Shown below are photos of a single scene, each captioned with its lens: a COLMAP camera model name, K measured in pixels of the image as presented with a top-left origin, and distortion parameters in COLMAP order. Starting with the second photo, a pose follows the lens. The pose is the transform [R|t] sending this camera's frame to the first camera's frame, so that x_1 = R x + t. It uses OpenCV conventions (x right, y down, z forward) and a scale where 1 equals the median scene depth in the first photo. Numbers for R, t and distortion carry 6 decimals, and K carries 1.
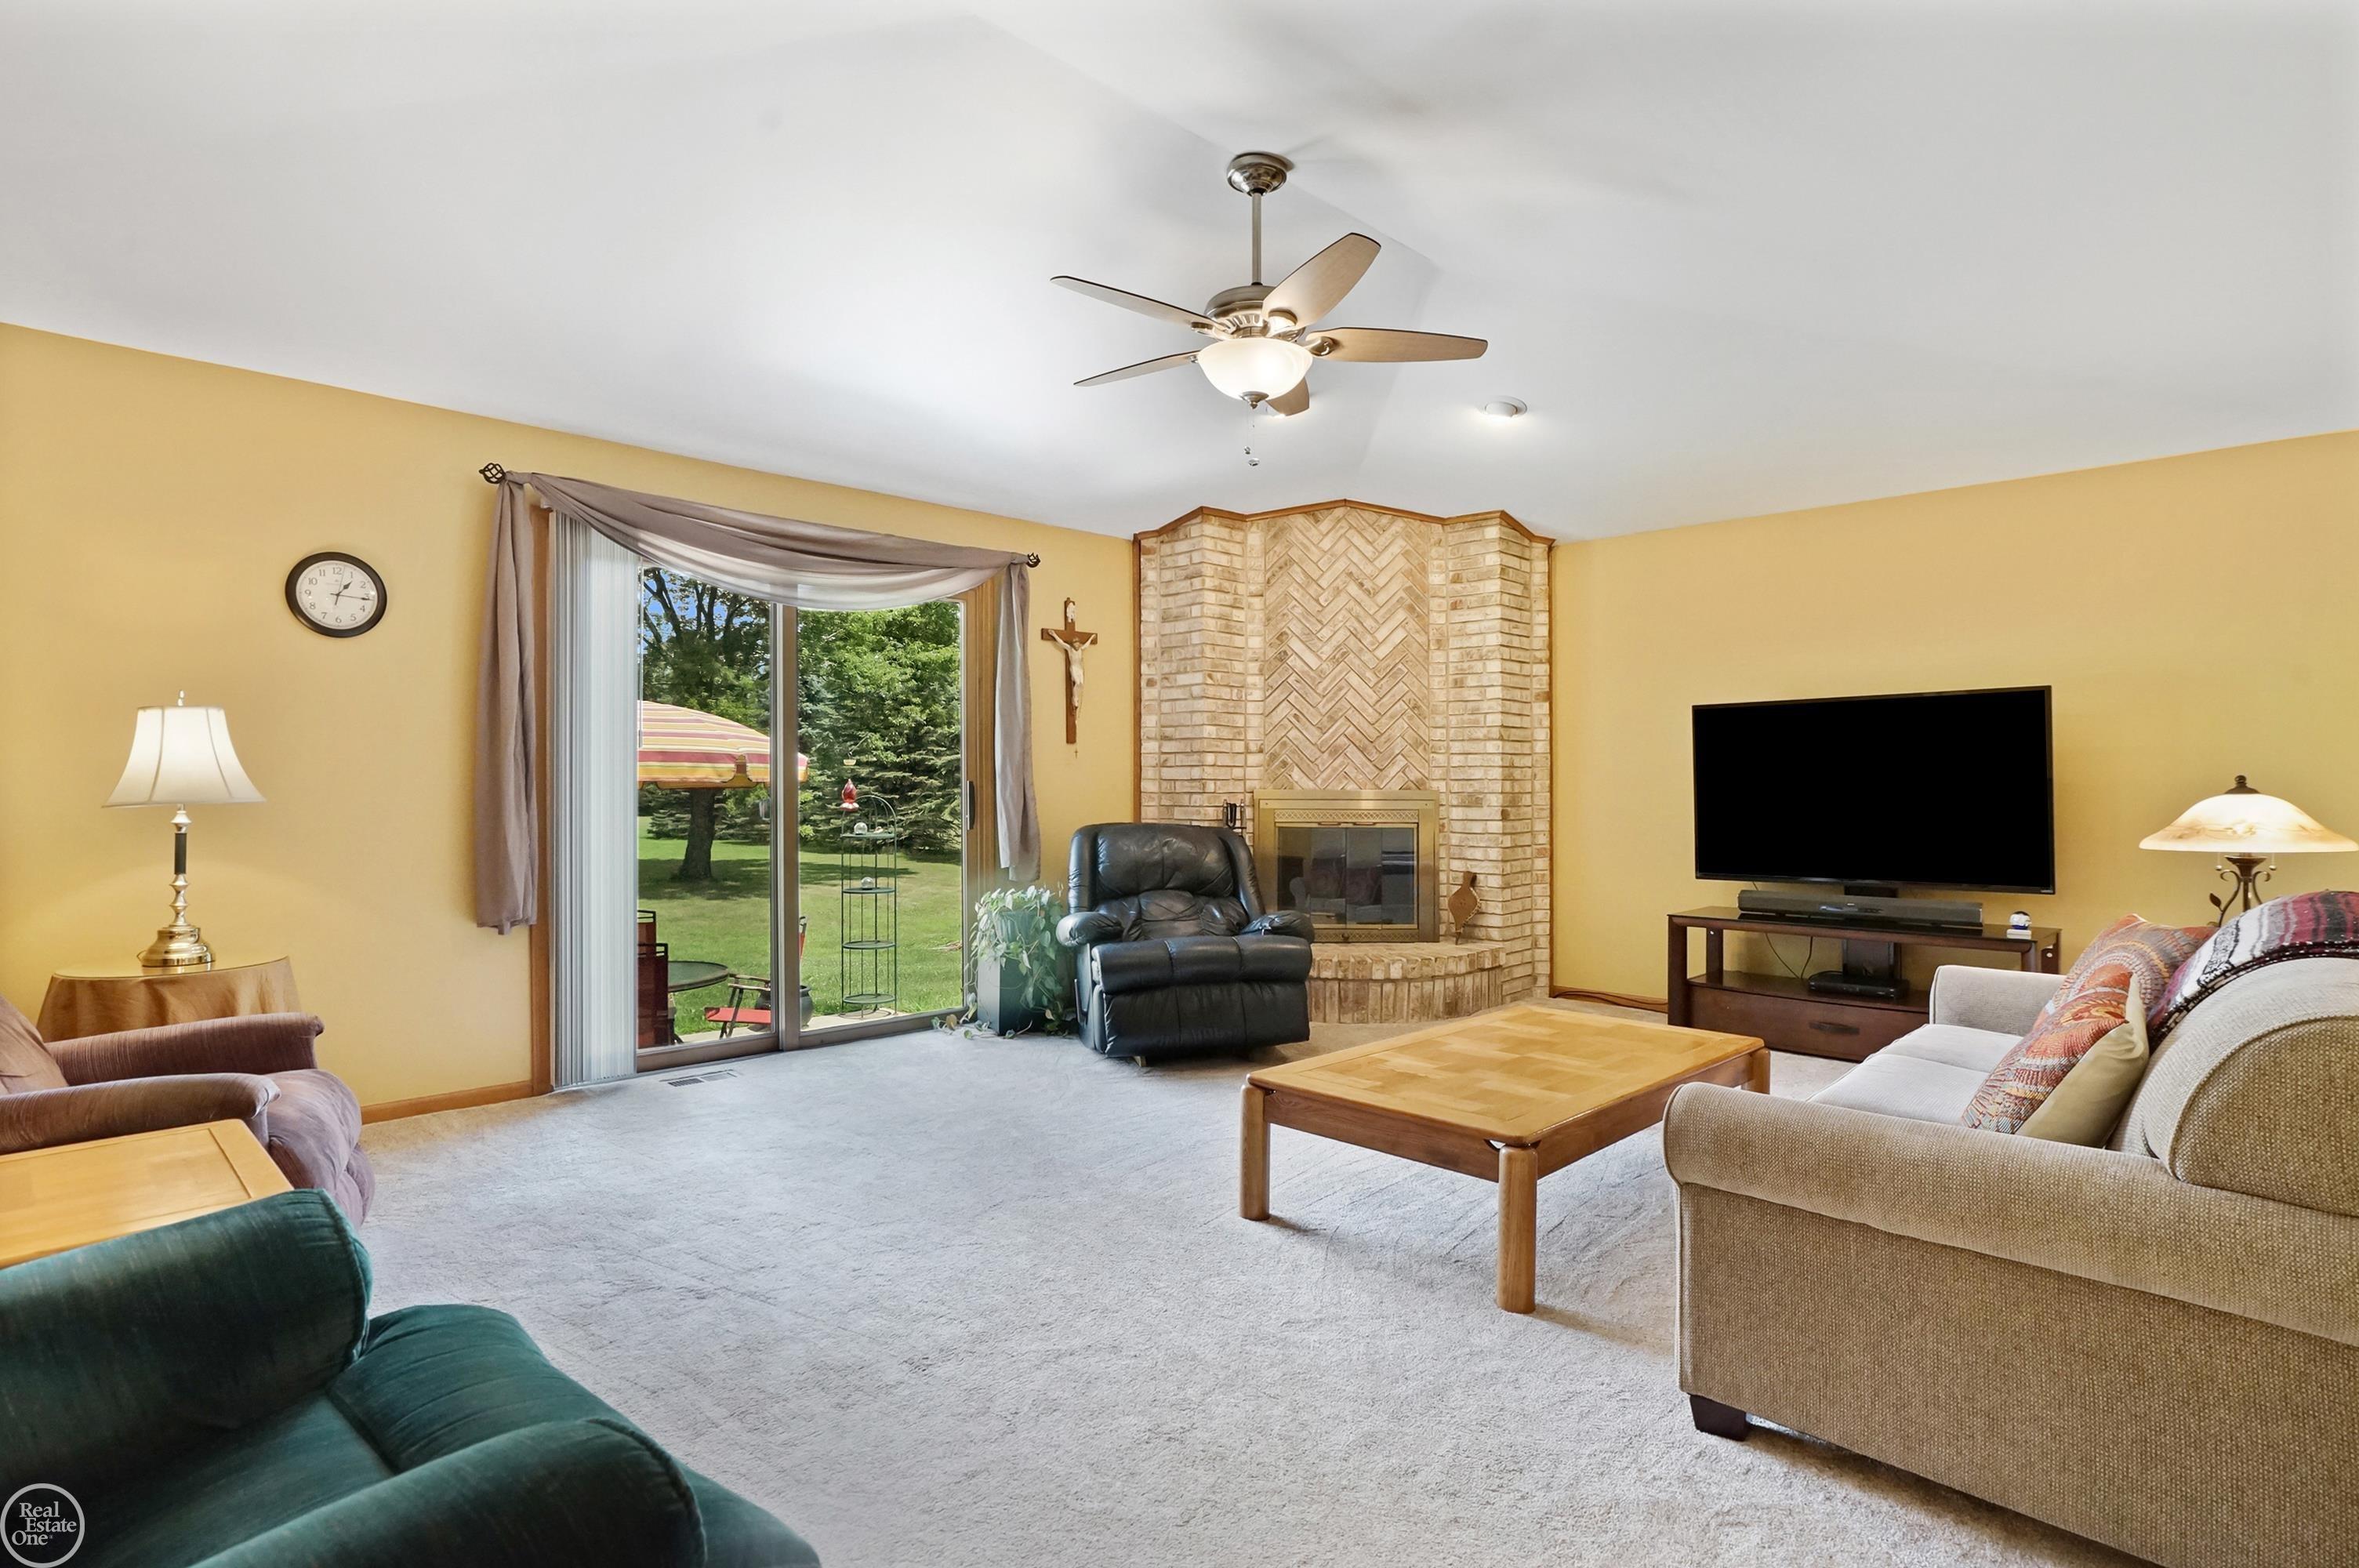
lens RADIAL K [[1202.9, 0, 1179.5], [0, 1202.9, 784.0], [0, 0, 1]] dist [-0.048298, 0.000517]
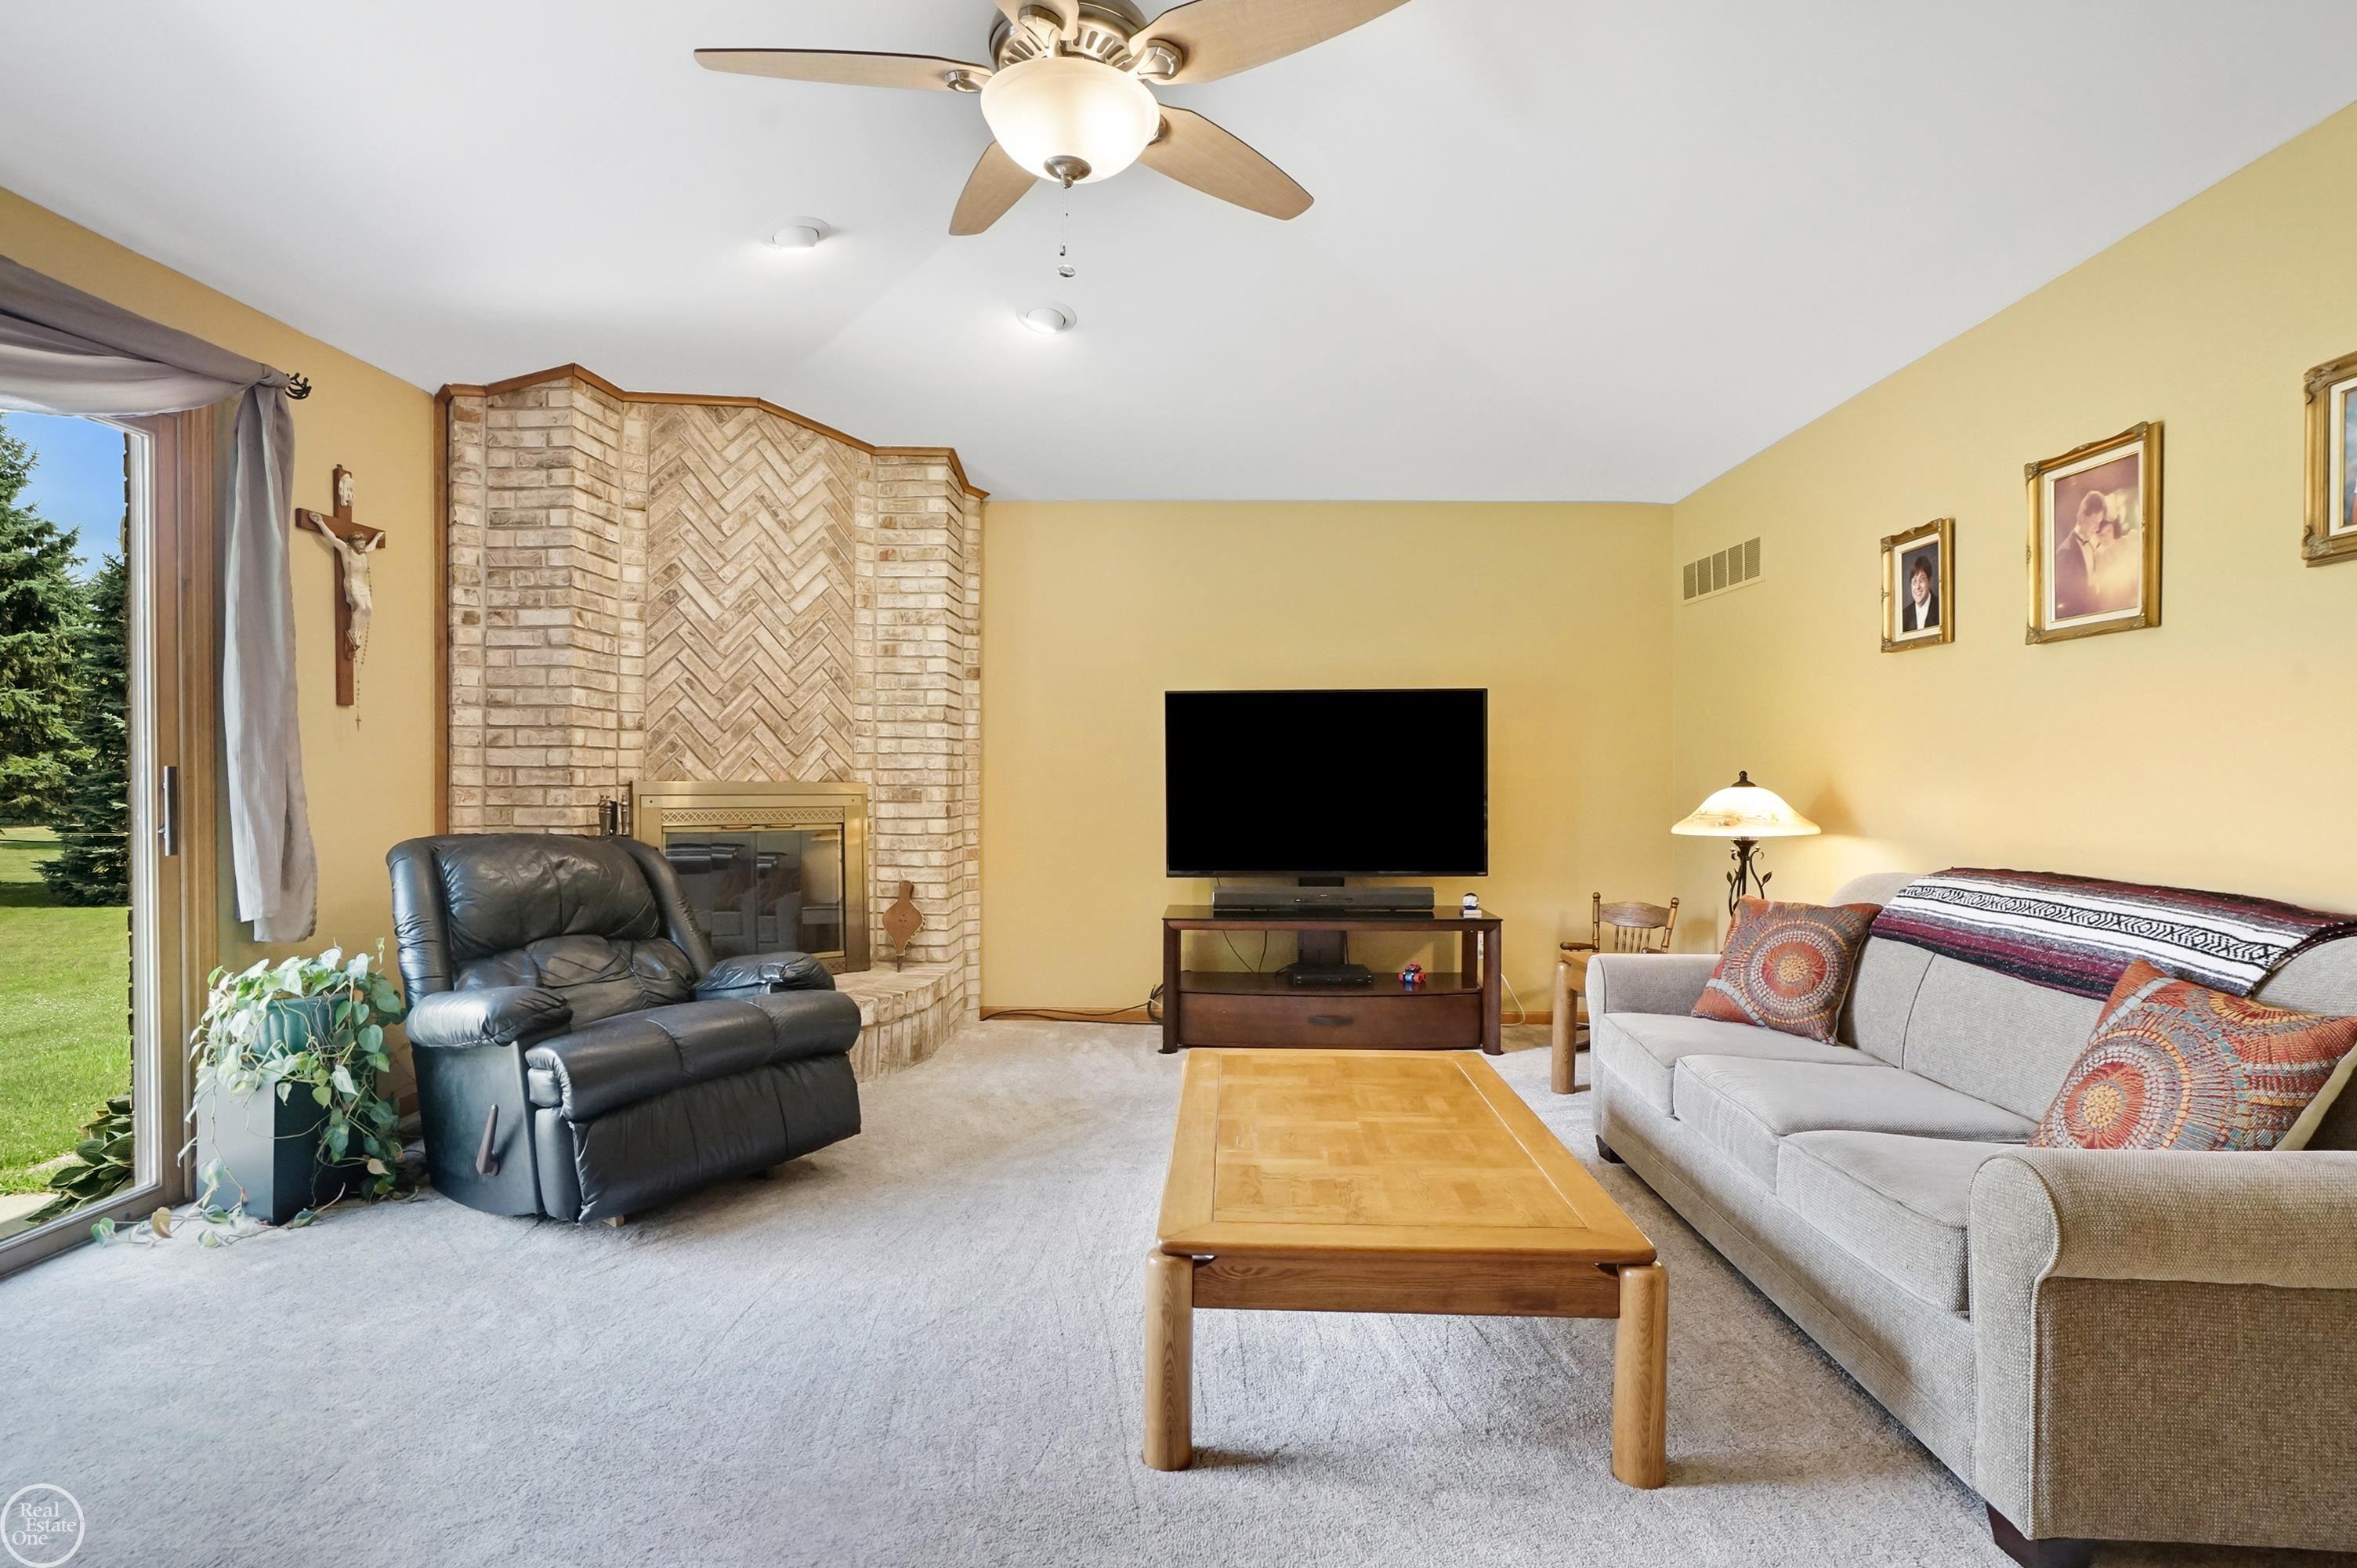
lens RADIAL K [[1205.4, 0, 1178.5], [0, 1205.4, 784.0], [0, 0, 1]] dist [-0.054073, 0.032676]
pose [[0.738381, -0.001640, 0.674382, -0.177316], [-0.003917, 0.999970, 0.006721, 0.000081], [-0.674373, -0.007604, 0.738352, 0.266264]]
